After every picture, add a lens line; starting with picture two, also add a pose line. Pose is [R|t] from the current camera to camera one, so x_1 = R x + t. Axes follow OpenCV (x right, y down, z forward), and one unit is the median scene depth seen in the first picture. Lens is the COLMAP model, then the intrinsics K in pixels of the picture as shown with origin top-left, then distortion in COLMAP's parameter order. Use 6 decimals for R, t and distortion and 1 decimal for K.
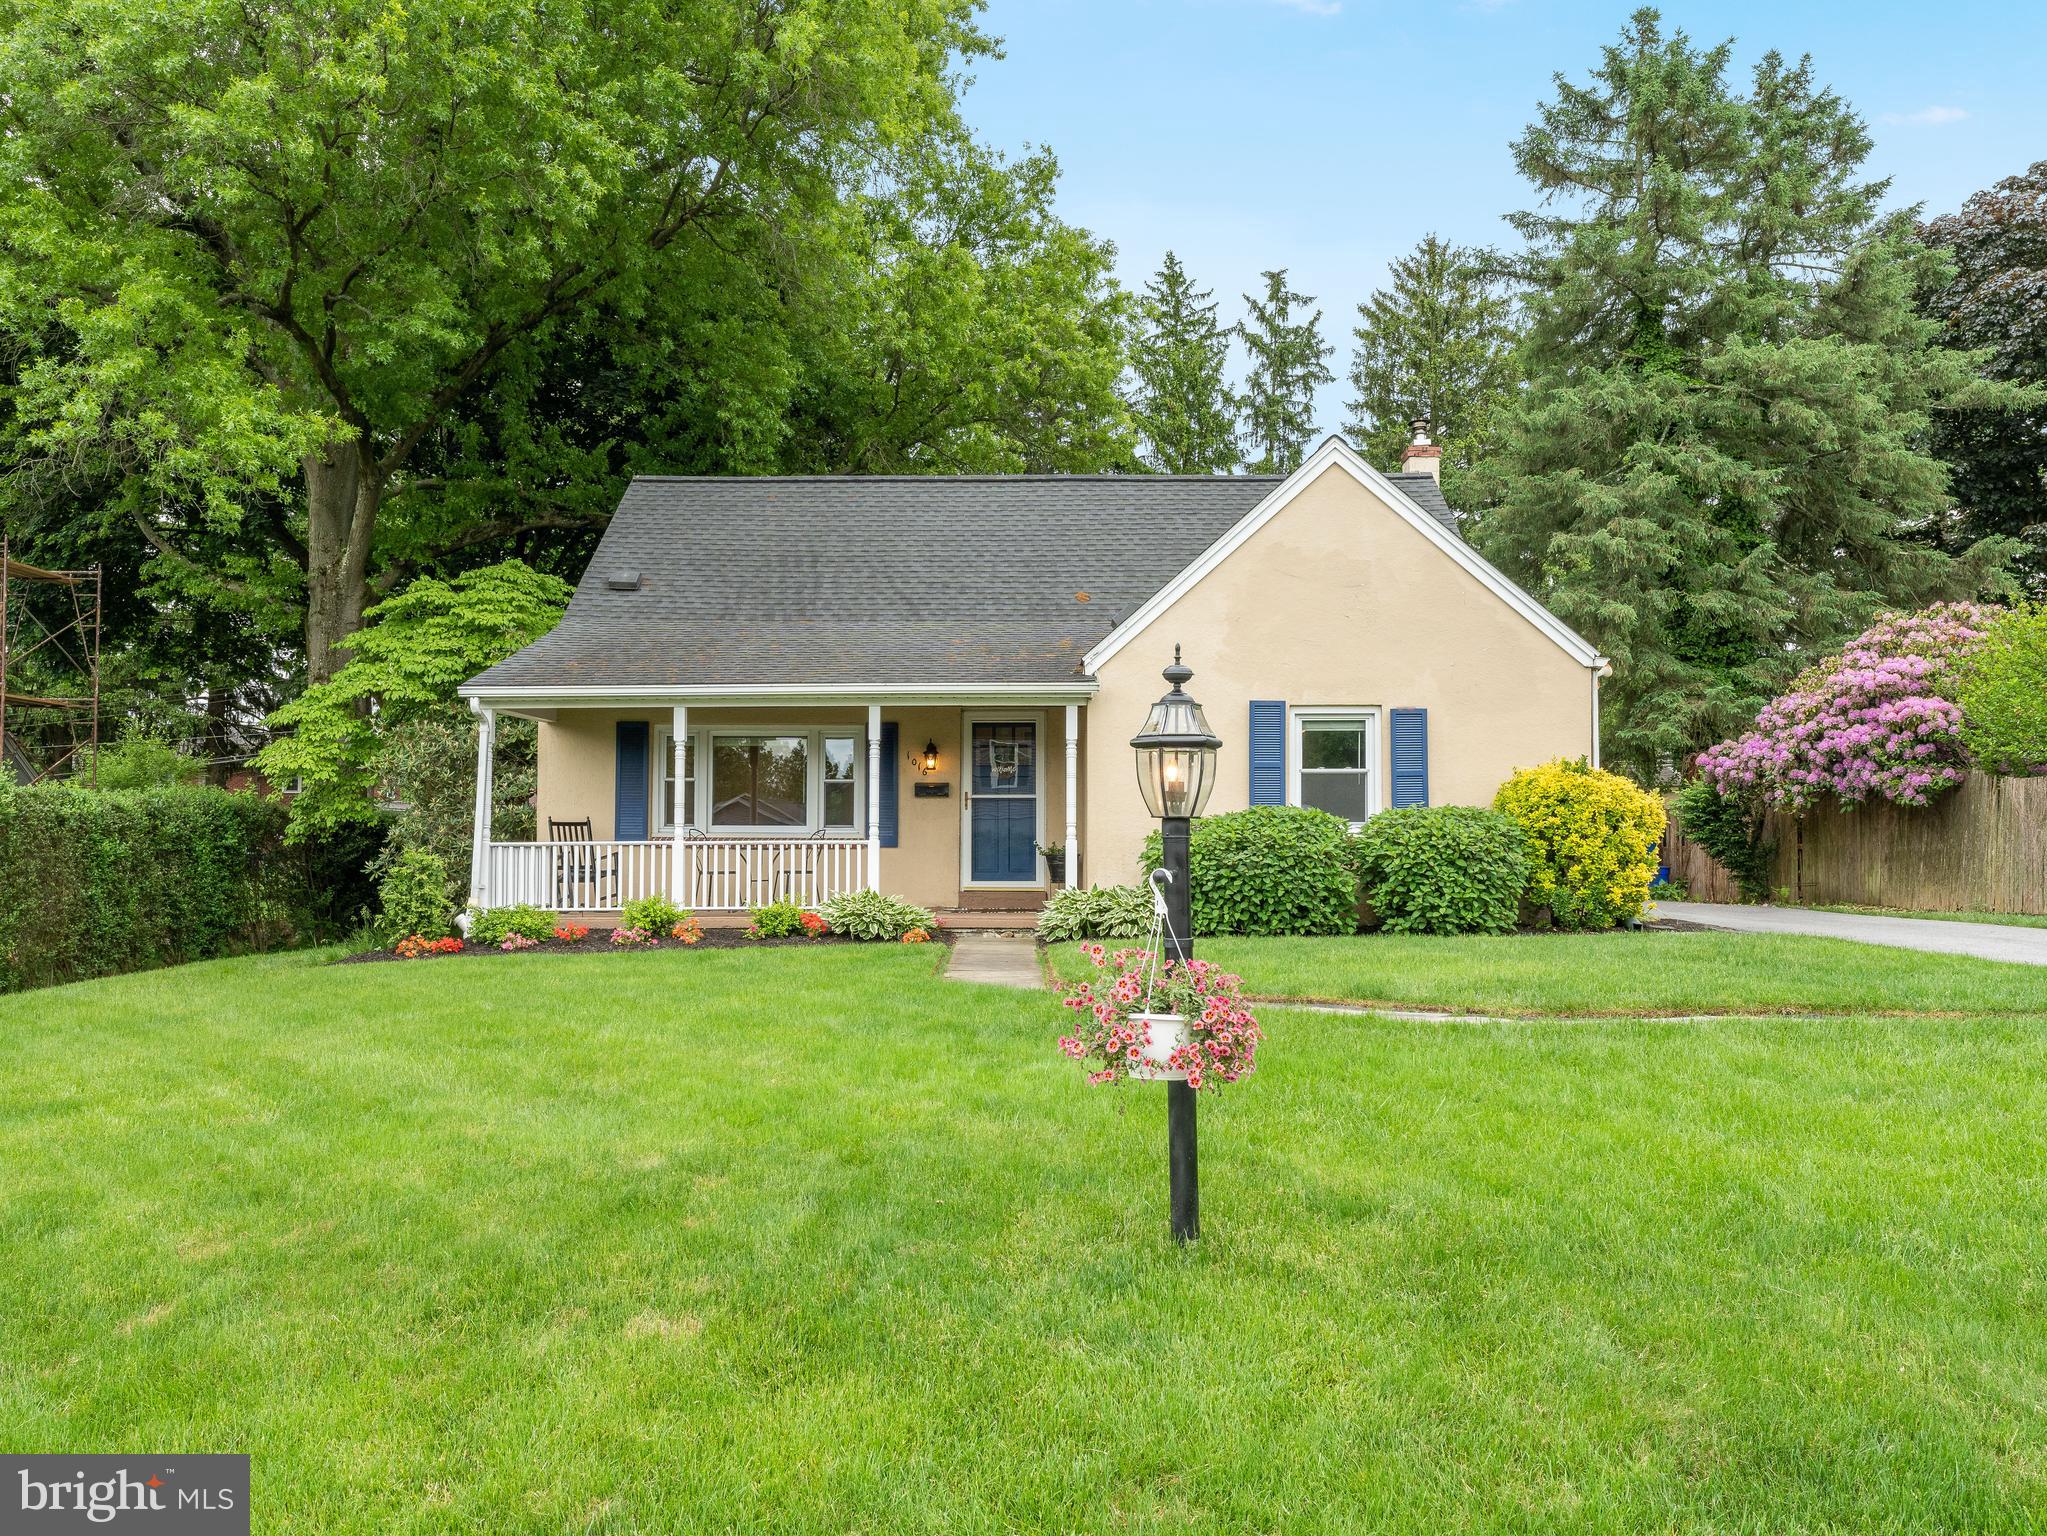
lens RADIAL K [[1506.9, 0, 1023.5], [0, 1506.9, 768.0], [0, 0, 1]] dist [-0.001329, 0.000322]
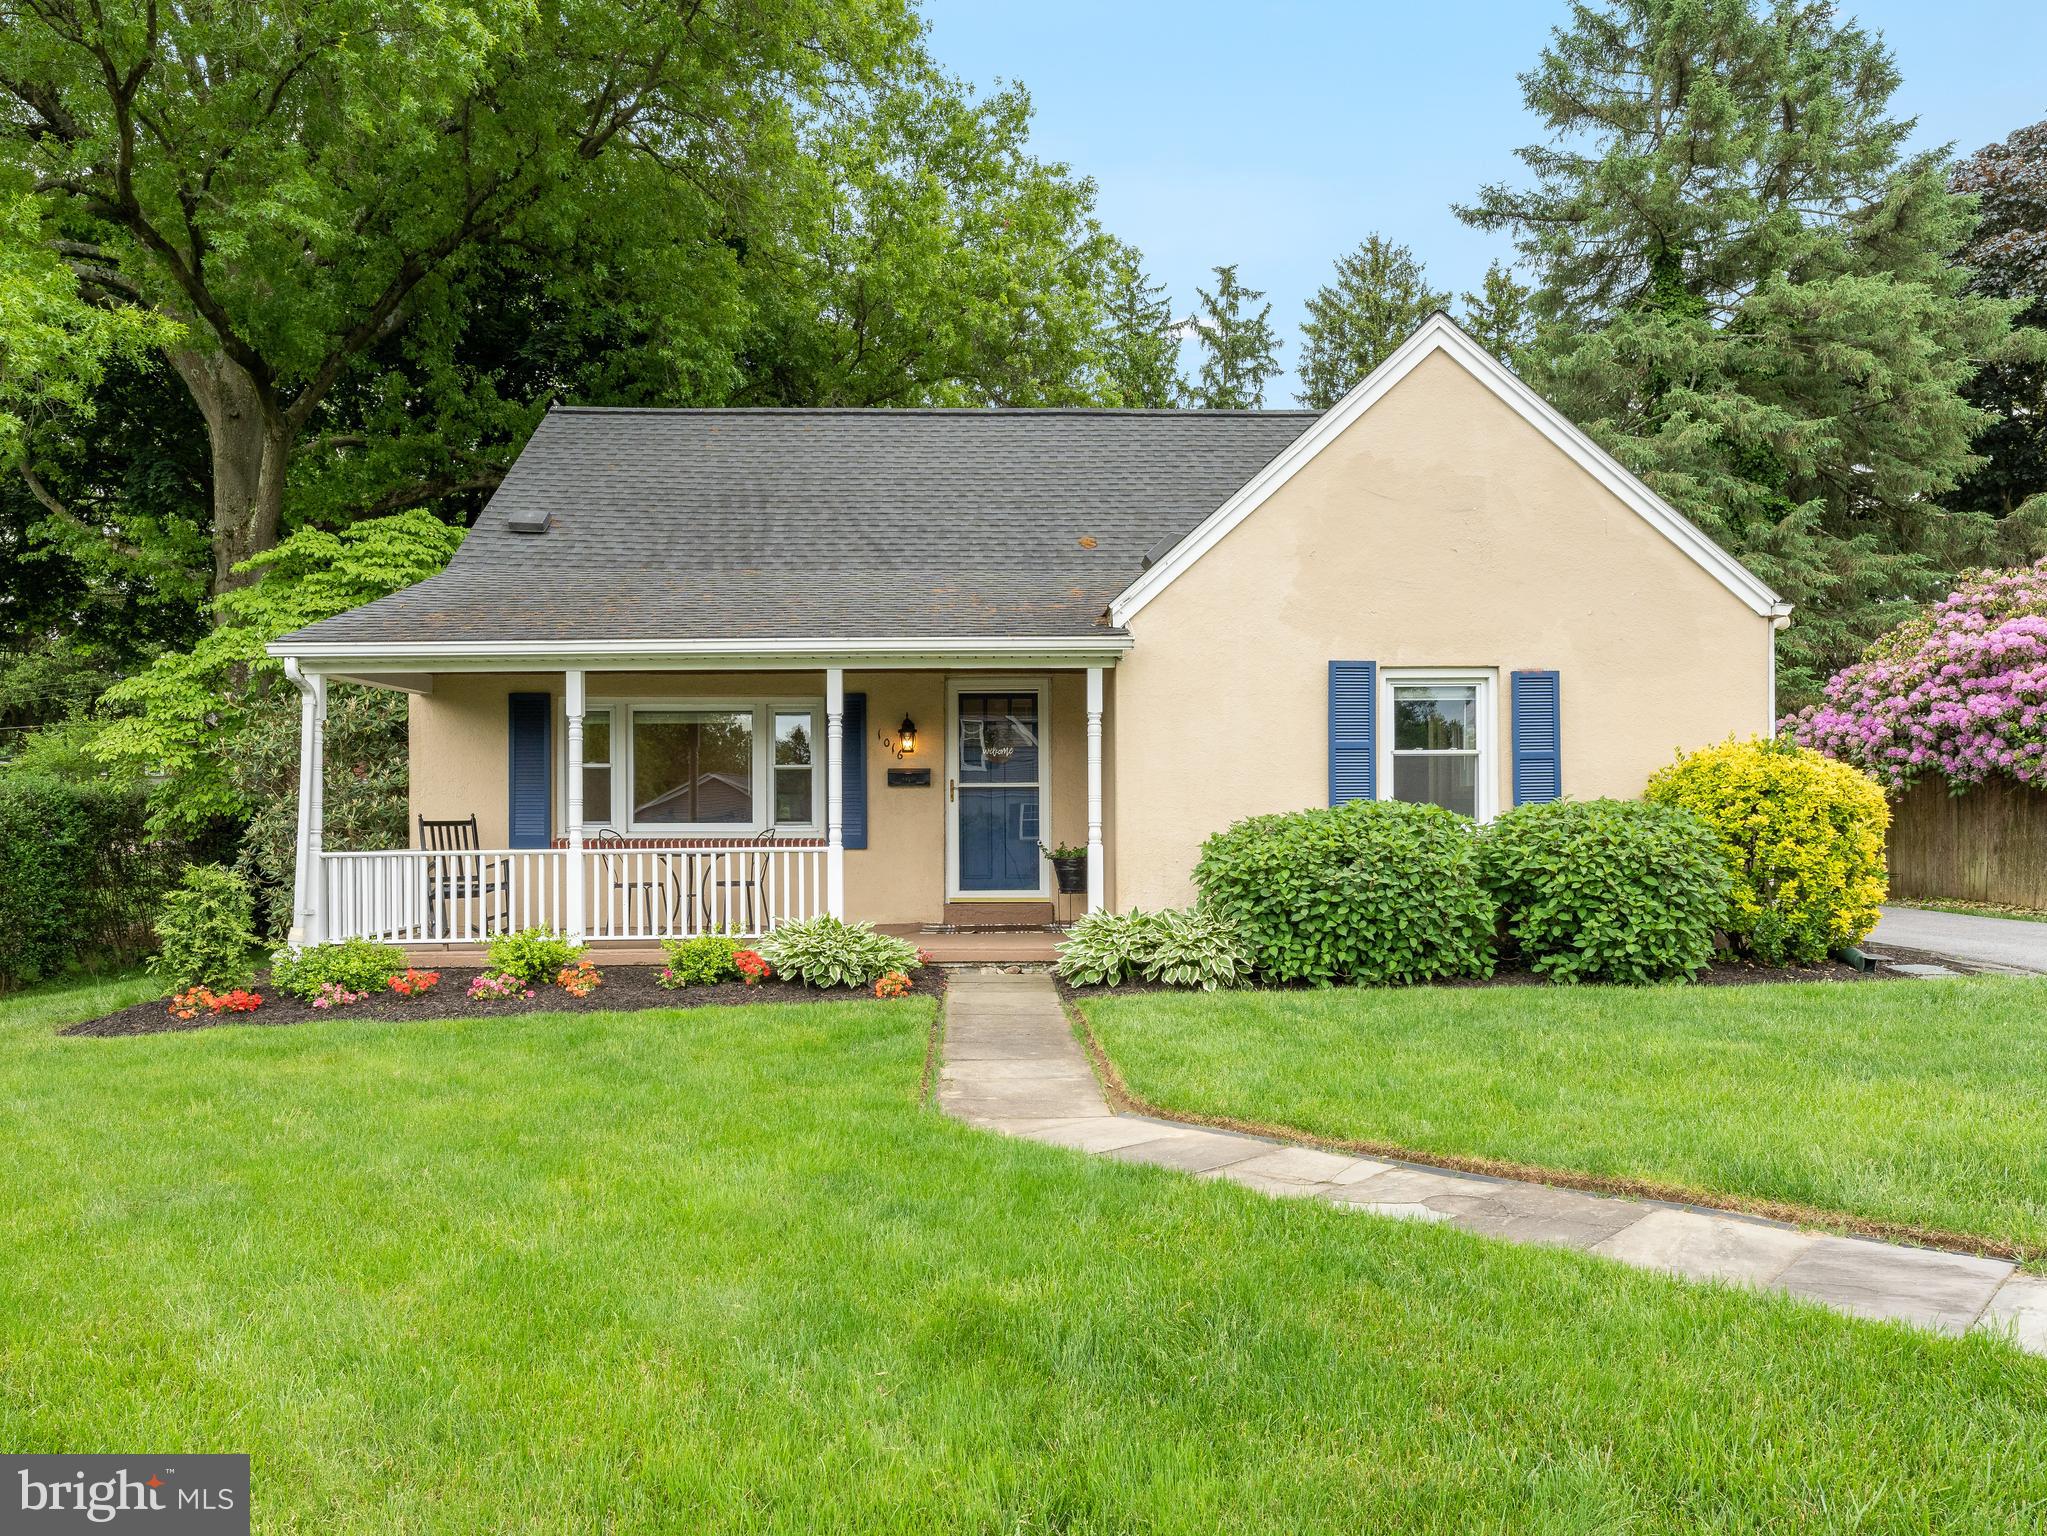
lens RADIAL K [[1334.7, 0, 1031.5], [0, 1334.7, 802.5], [0, 0, 1]] dist [-0.003602, -0.002745]
pose [[0.999186, -0.005613, 0.039956, -0.021241], [0.003890, 0.999064, 0.043078, -0.002191], [-0.040160, -0.042887, 0.998272, 0.253881]]
